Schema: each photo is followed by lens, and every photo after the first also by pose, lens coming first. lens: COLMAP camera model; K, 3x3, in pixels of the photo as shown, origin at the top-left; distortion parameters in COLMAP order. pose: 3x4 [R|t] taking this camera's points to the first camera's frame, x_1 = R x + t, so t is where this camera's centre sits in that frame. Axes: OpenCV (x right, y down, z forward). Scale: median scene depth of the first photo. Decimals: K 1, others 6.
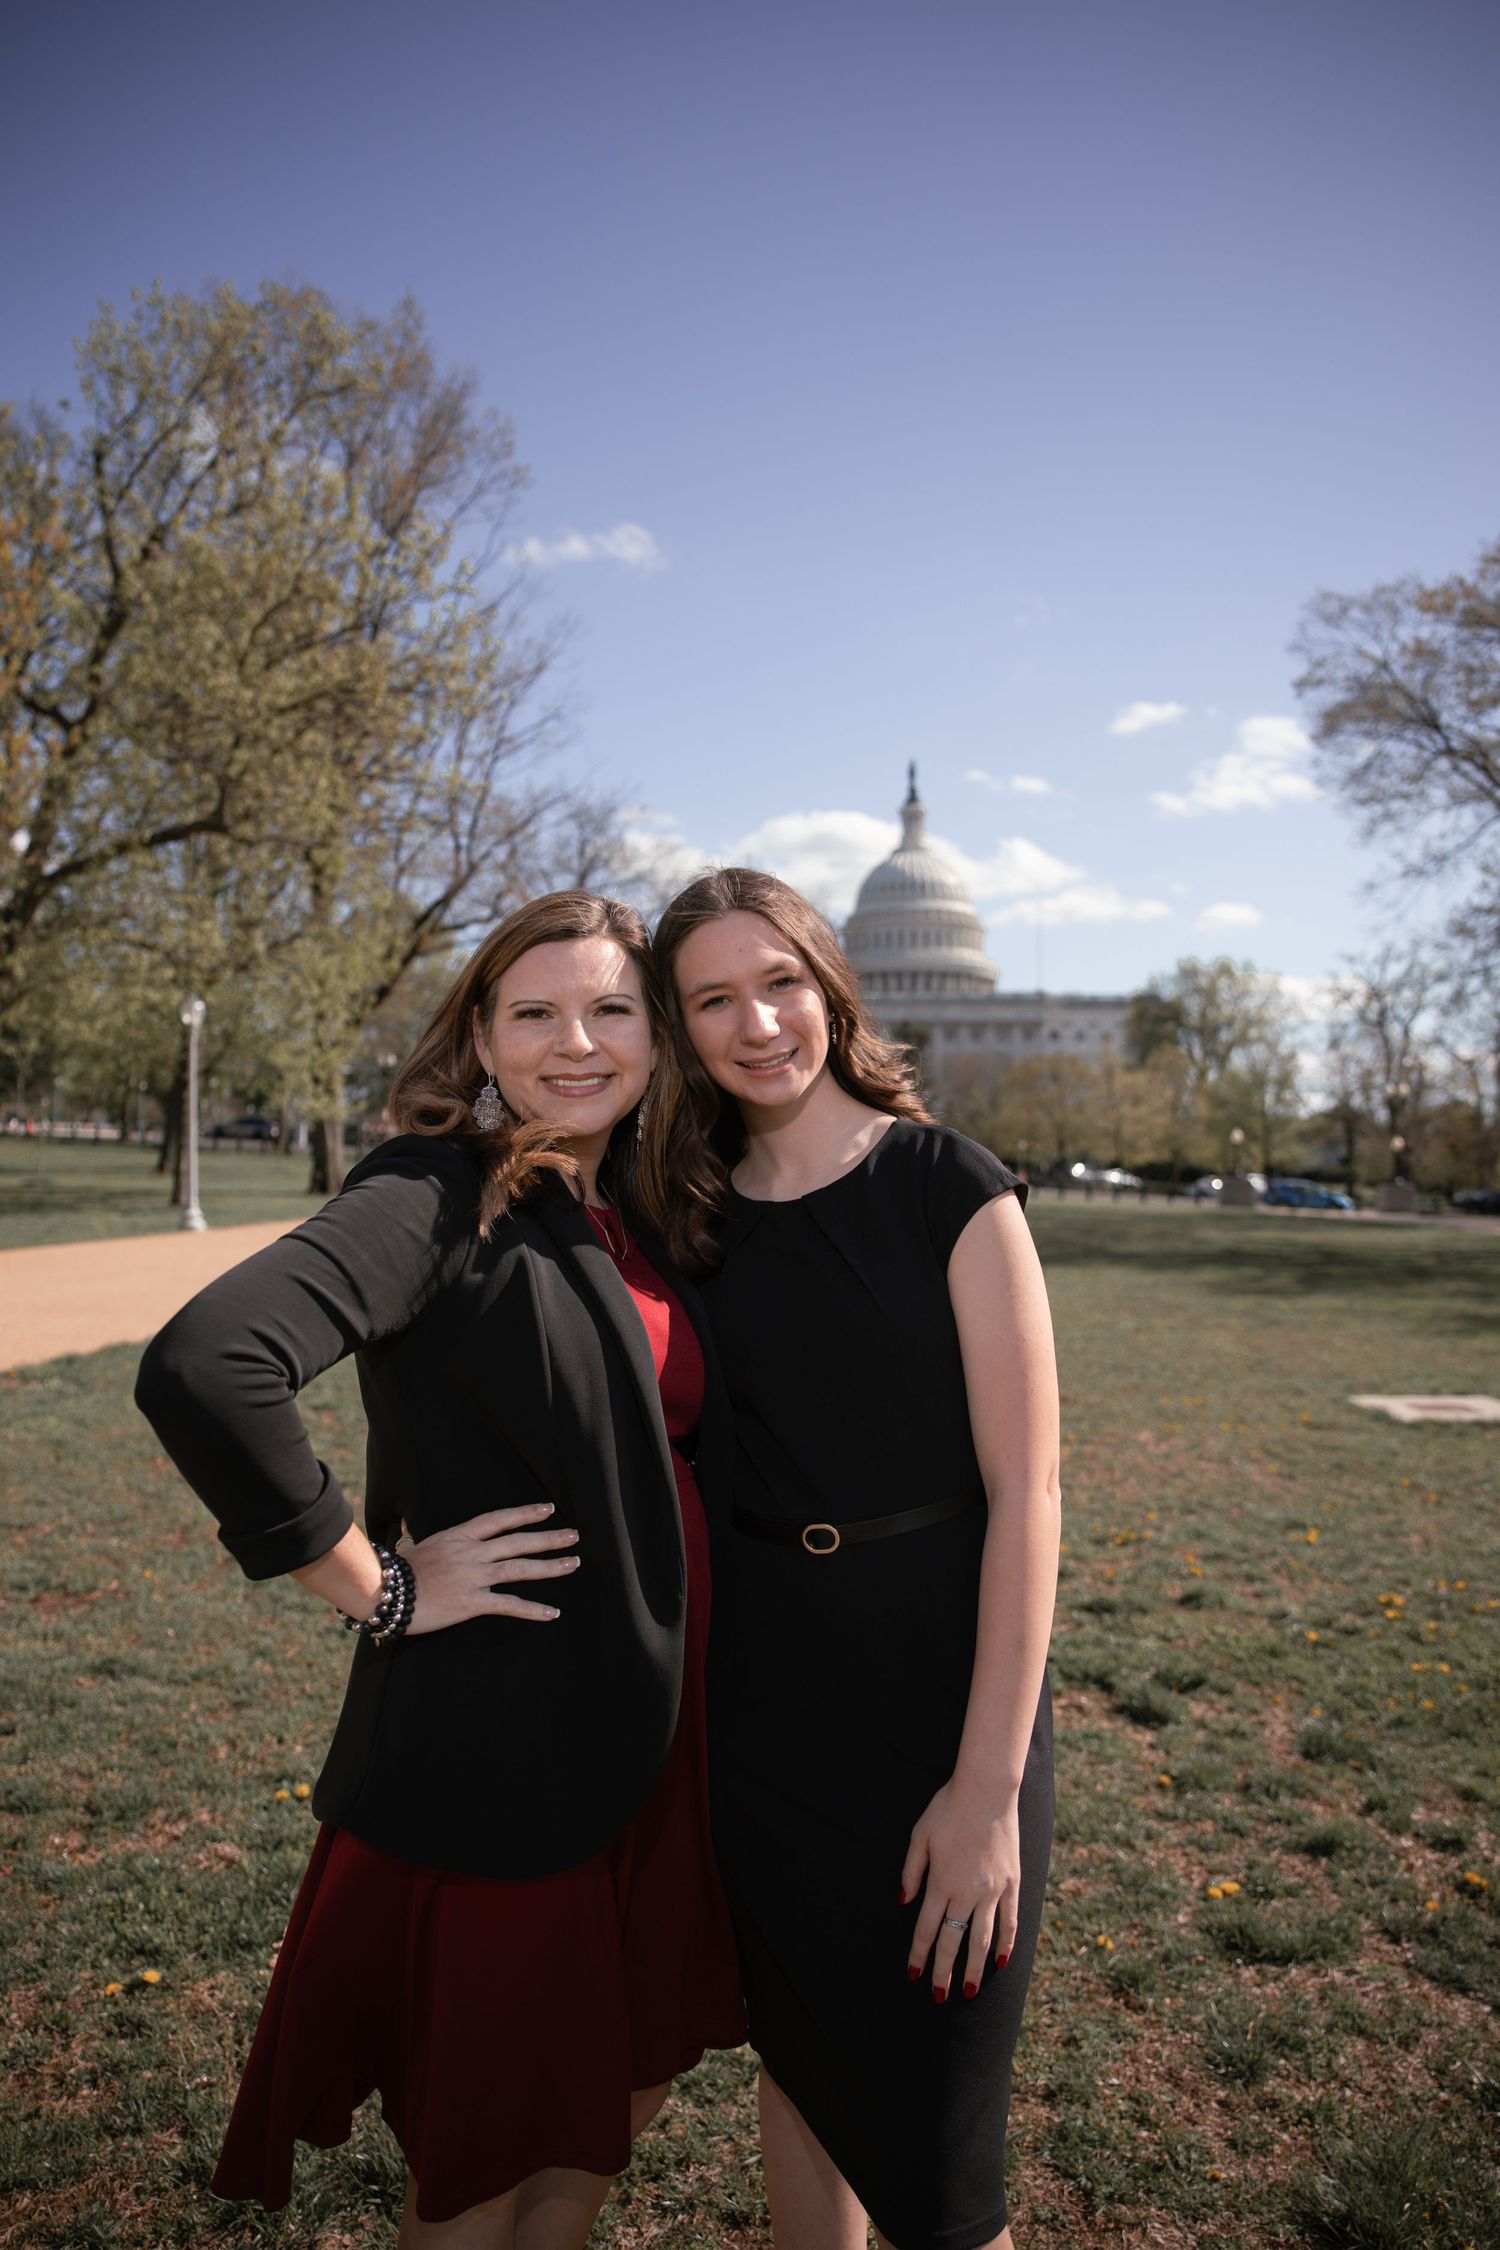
lens RADIAL K [[1546.1, 0, 750.0], [0, 1546.1, 1125.0], [0, 0, 1]] dist [-0.100332, 0.083529]
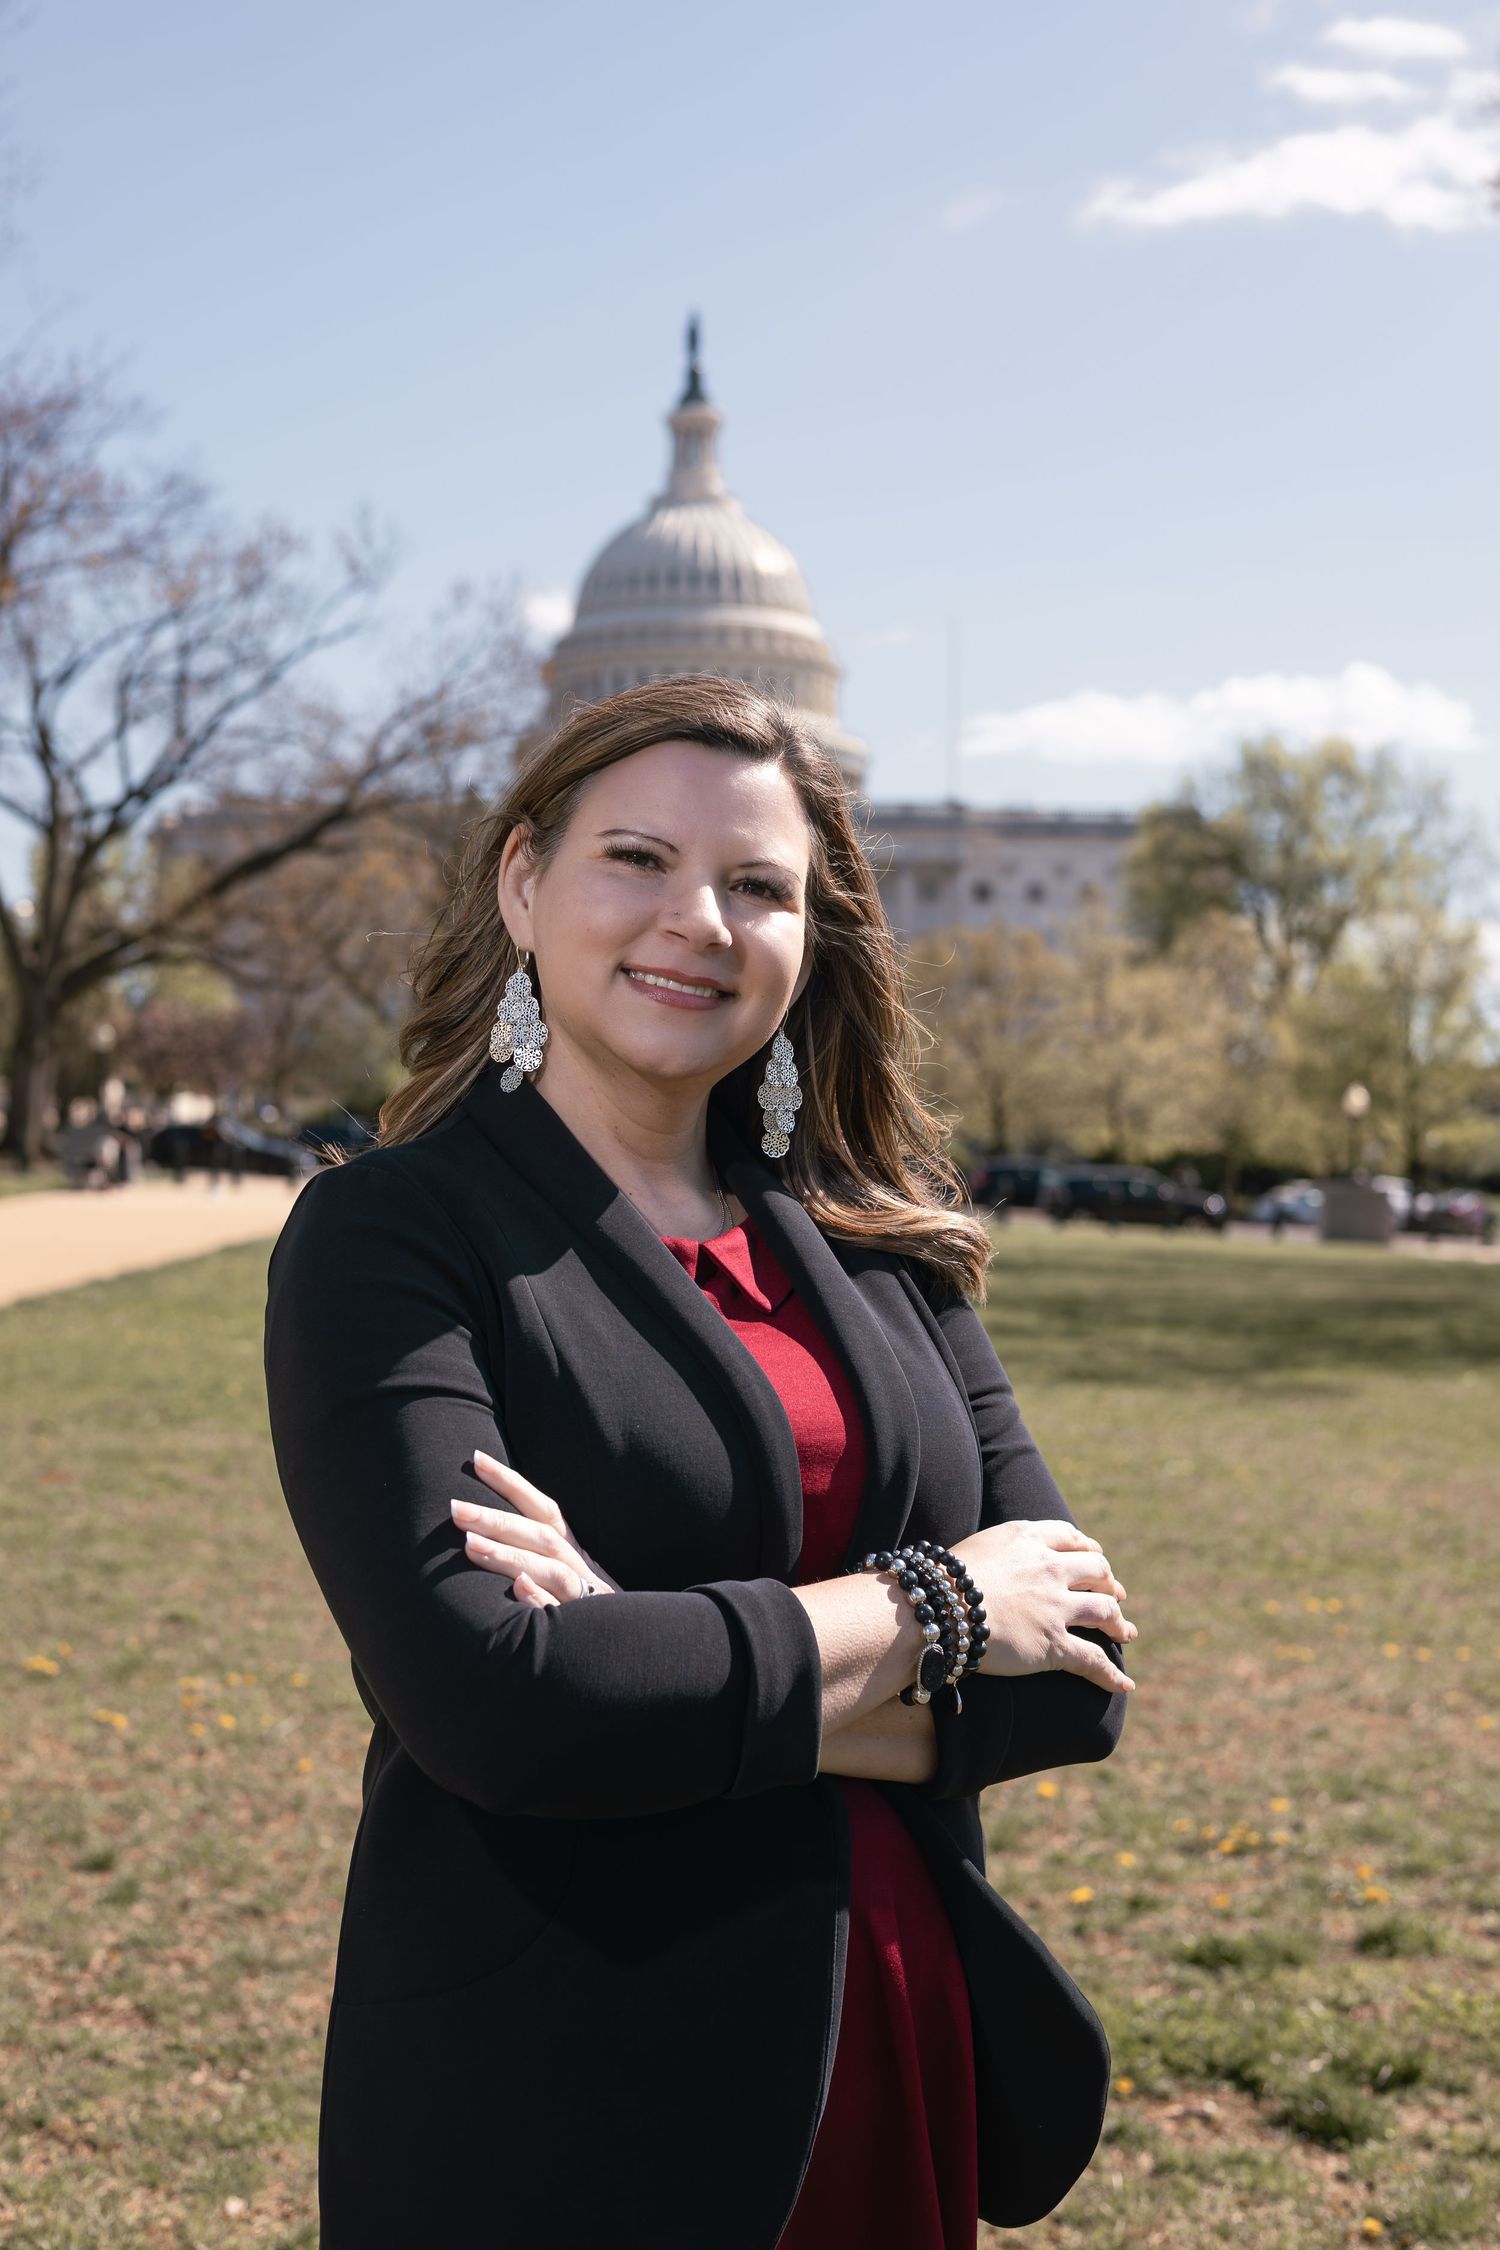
lens RADIAL K [[3228.2, 0, 750.0], [0, 3228.2, 1125.0], [0, 0, 1]] dist [0.000467, 0.046354]
pose [[0.992223, 0.002012, 0.124459, -0.077458], [-0.003939, 0.999876, 0.015238, 0.001716], [-0.124413, -0.015610, 0.992108, -0.116903]]
